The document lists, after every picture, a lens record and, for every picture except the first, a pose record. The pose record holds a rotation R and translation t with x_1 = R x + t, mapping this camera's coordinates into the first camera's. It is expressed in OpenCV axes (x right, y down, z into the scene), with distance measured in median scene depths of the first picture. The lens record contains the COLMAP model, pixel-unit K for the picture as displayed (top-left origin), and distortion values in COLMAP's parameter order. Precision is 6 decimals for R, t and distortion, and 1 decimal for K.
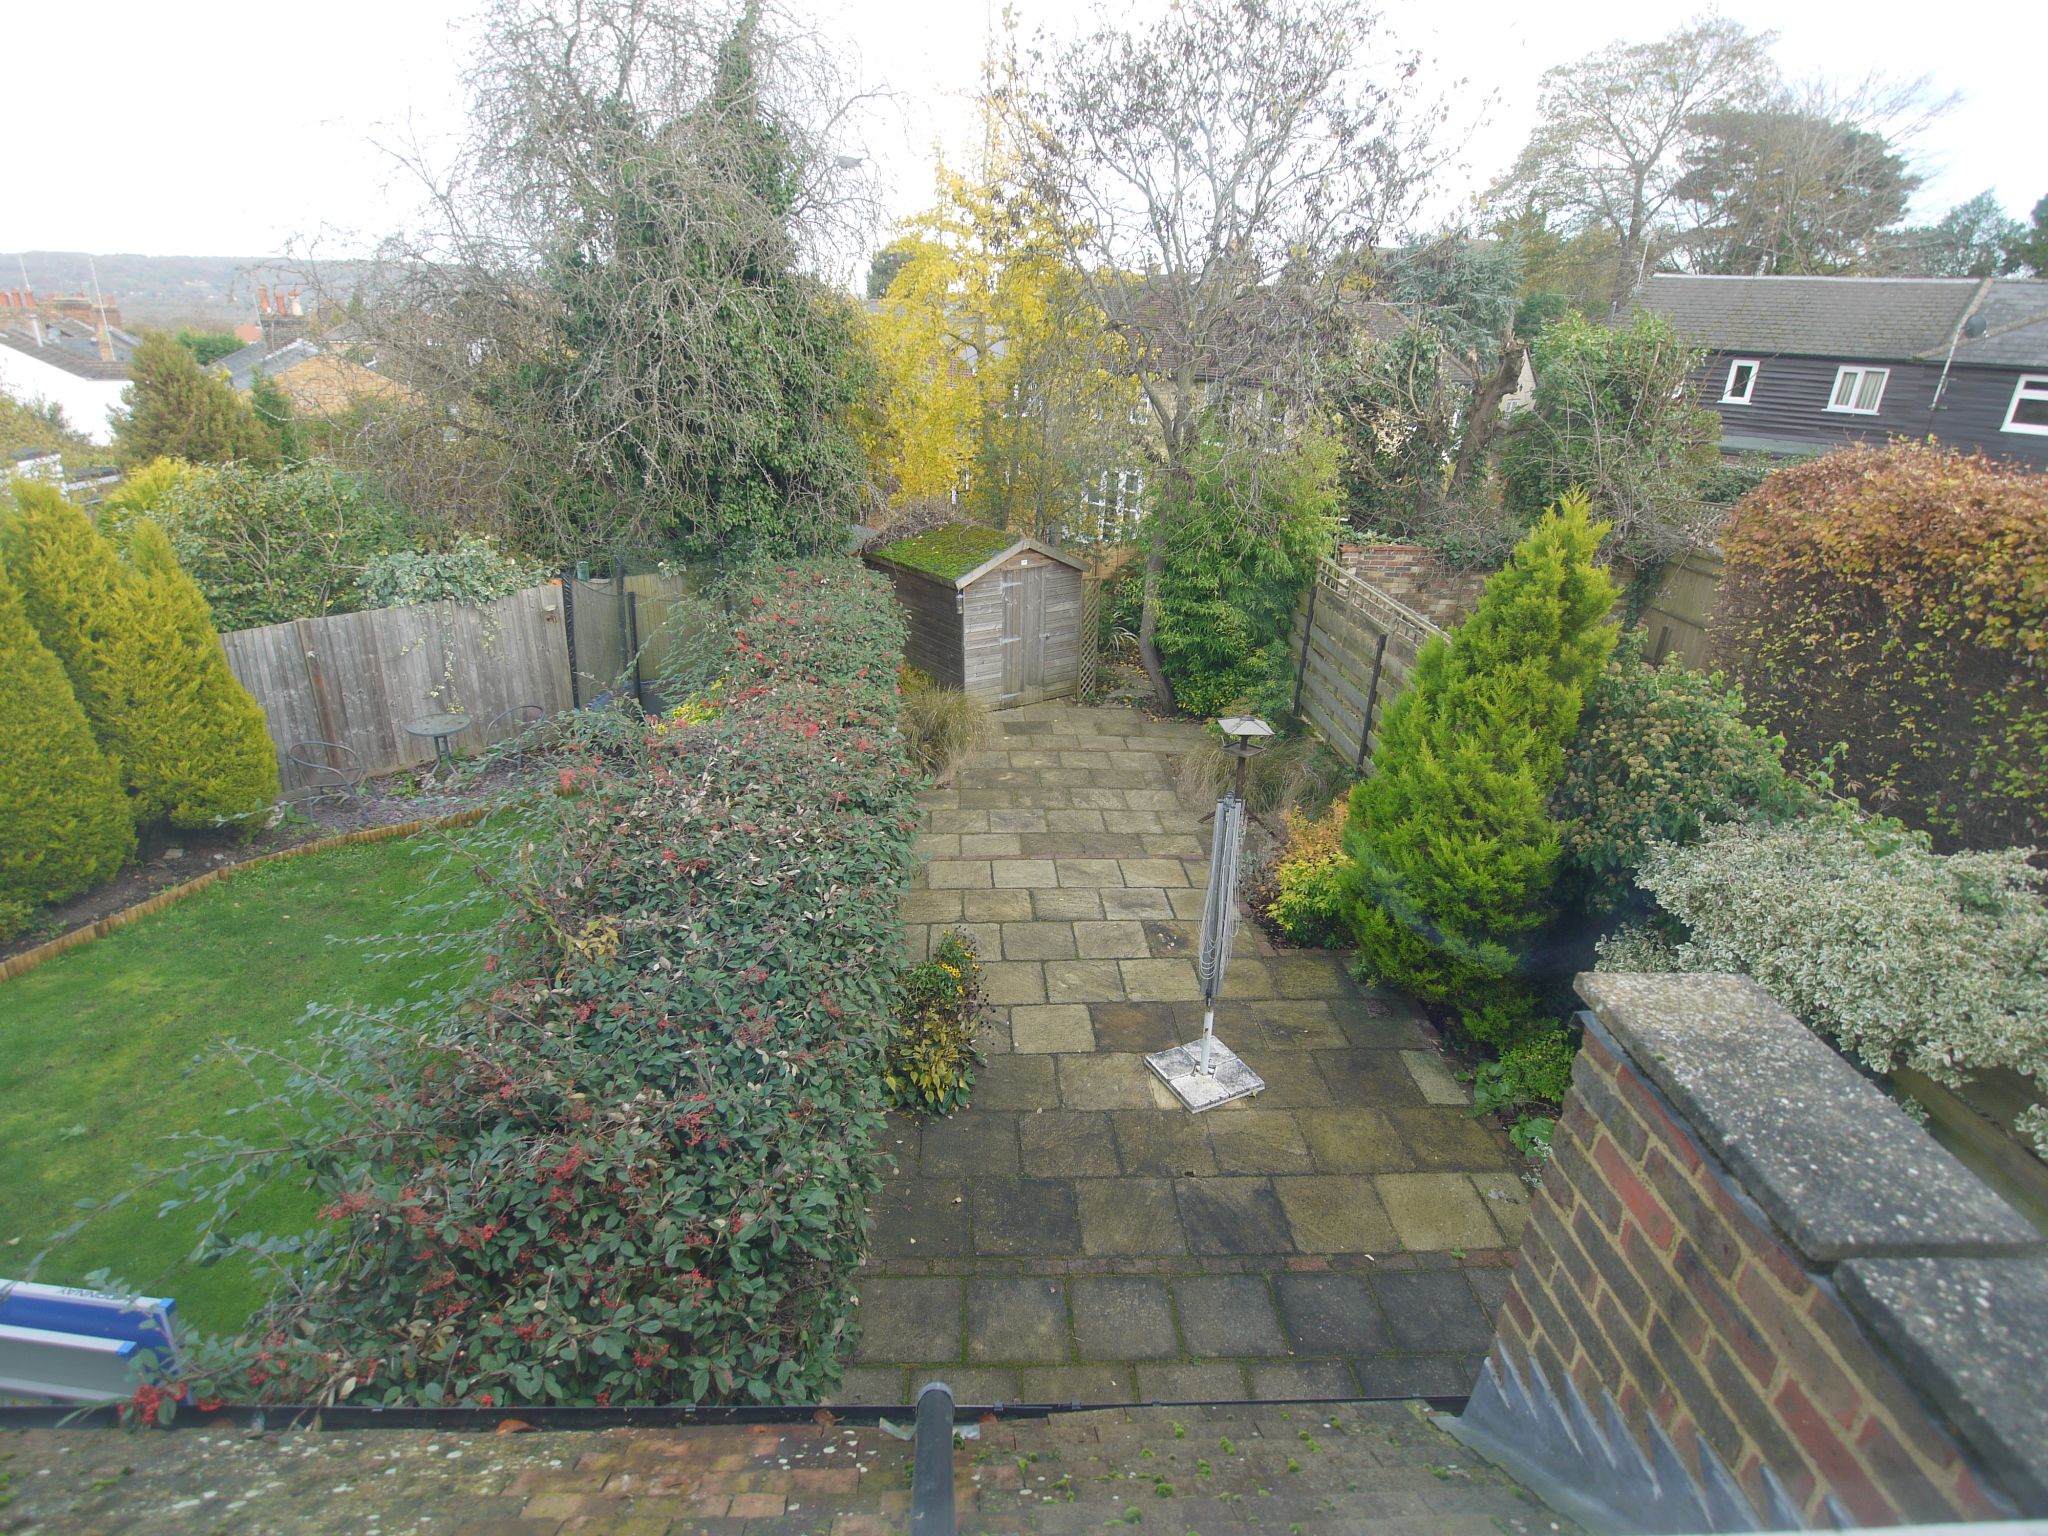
lens RADIAL K [[1079.6, 0, 1015.9], [0, 1079.6, 775.7], [0, 0, 1]] dist [0.001461, -0.014161]
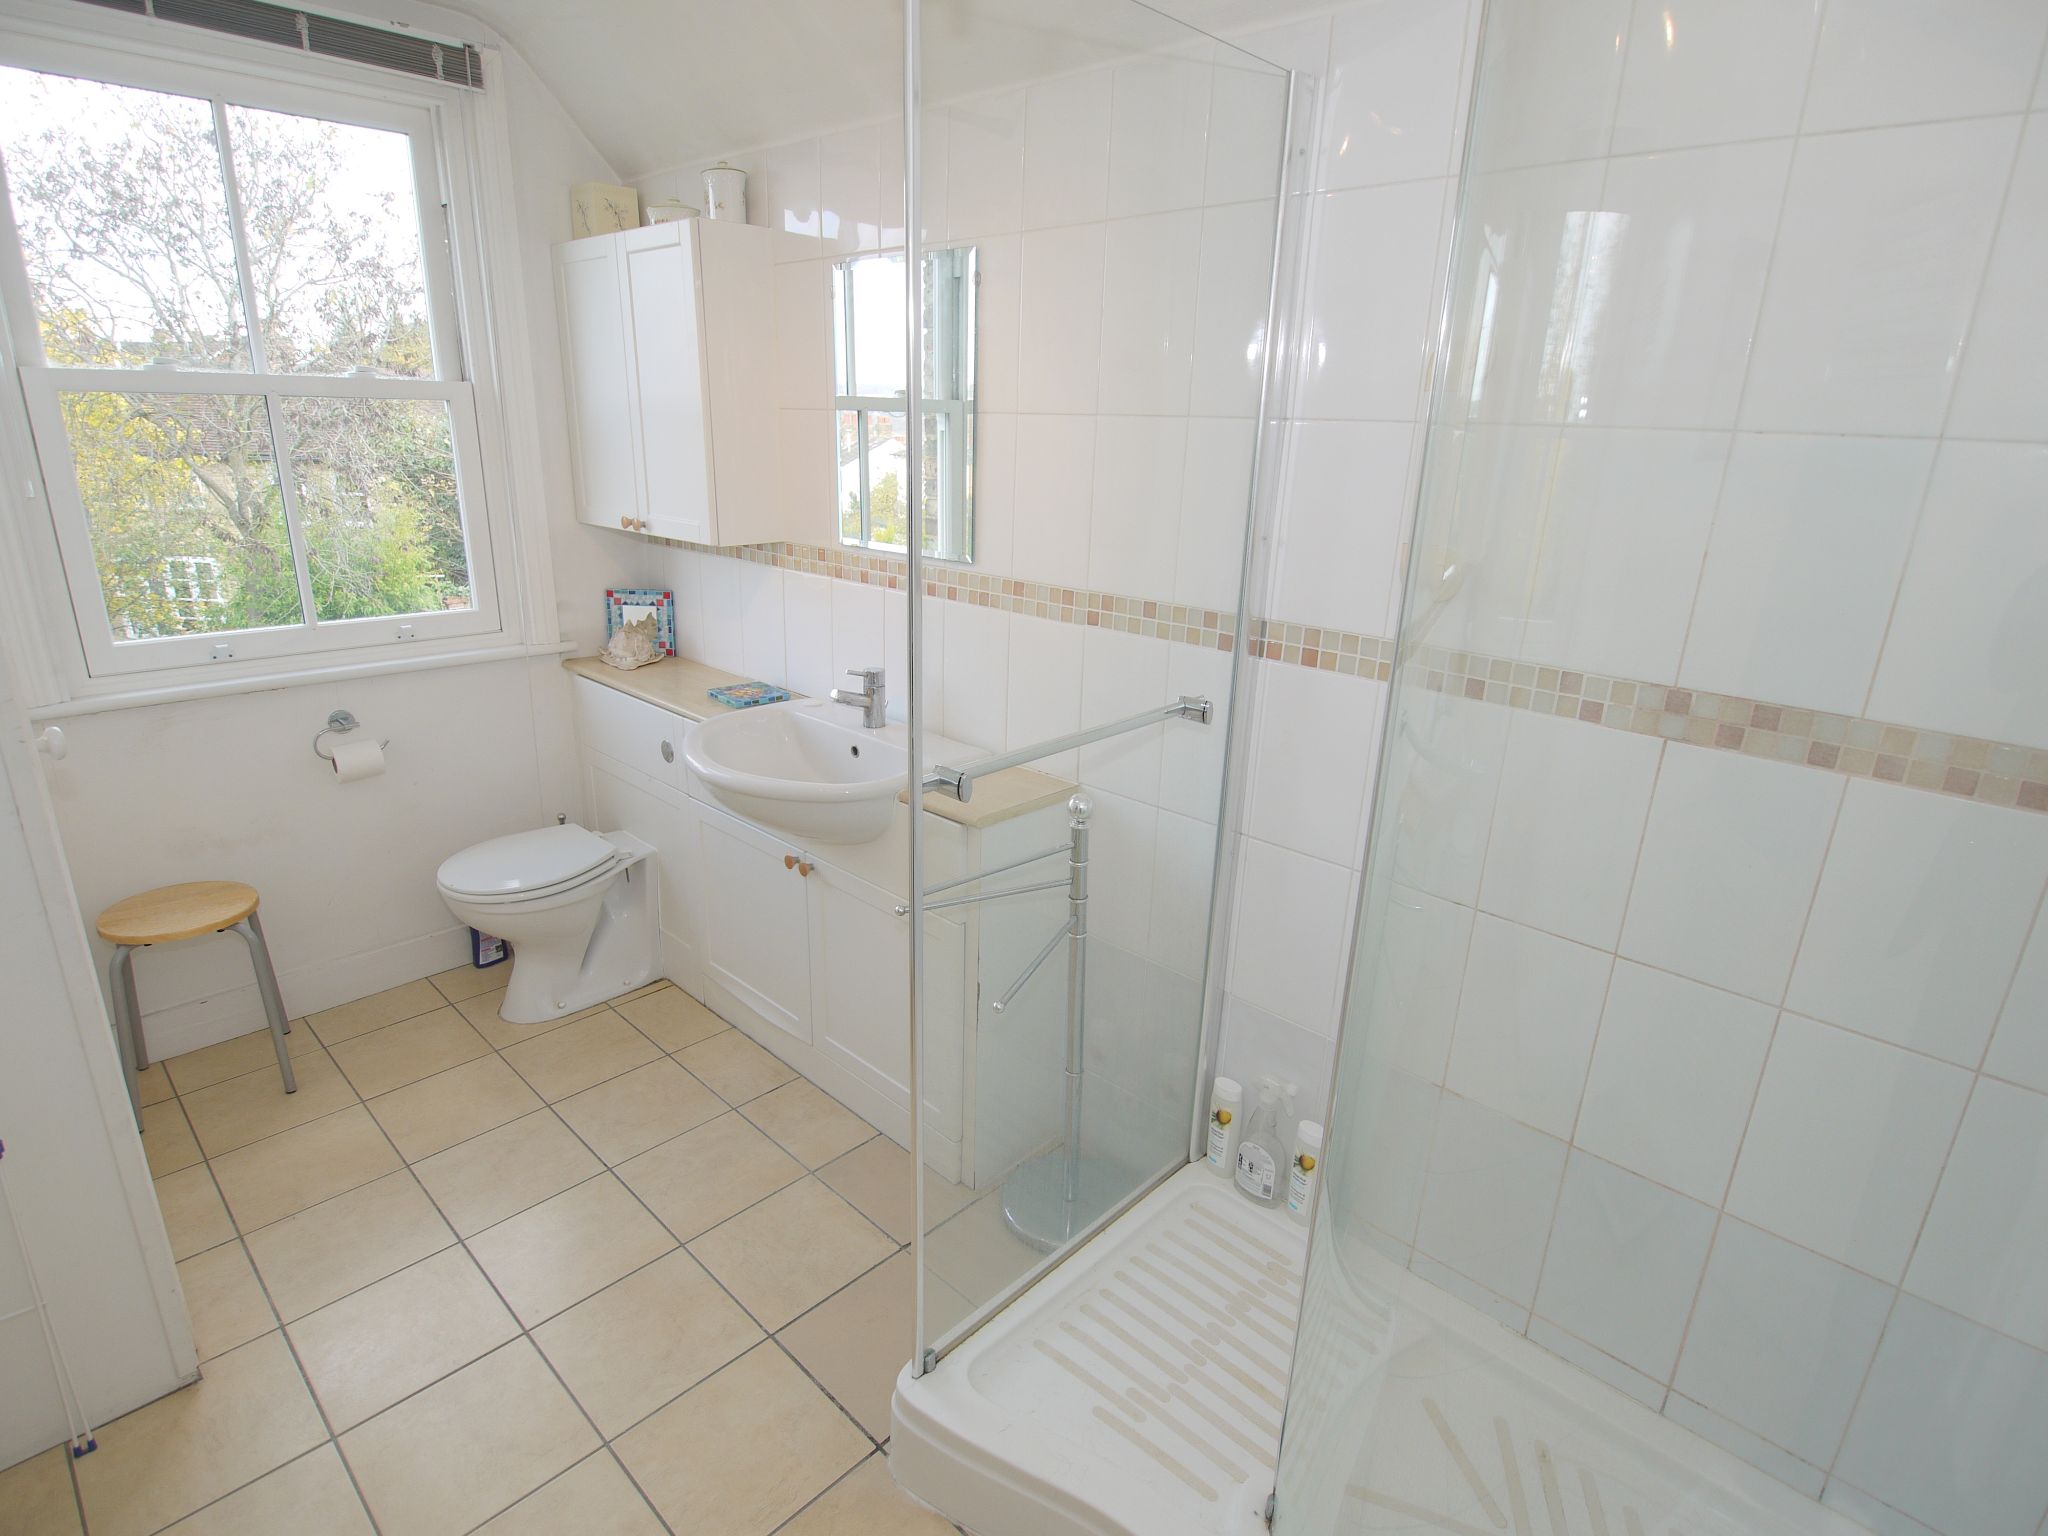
lens RADIAL K [[1079.6, 0, 1015.9], [0, 1079.6, 775.7], [0, 0, 1]] dist [0.001461, -0.014161]
pose [[0.730119, -0.229204, 0.643733, -0.035079], [0.263696, 0.963601, 0.044013, 0.082984], [-0.630390, 0.137615, 0.763984, -0.239862]]
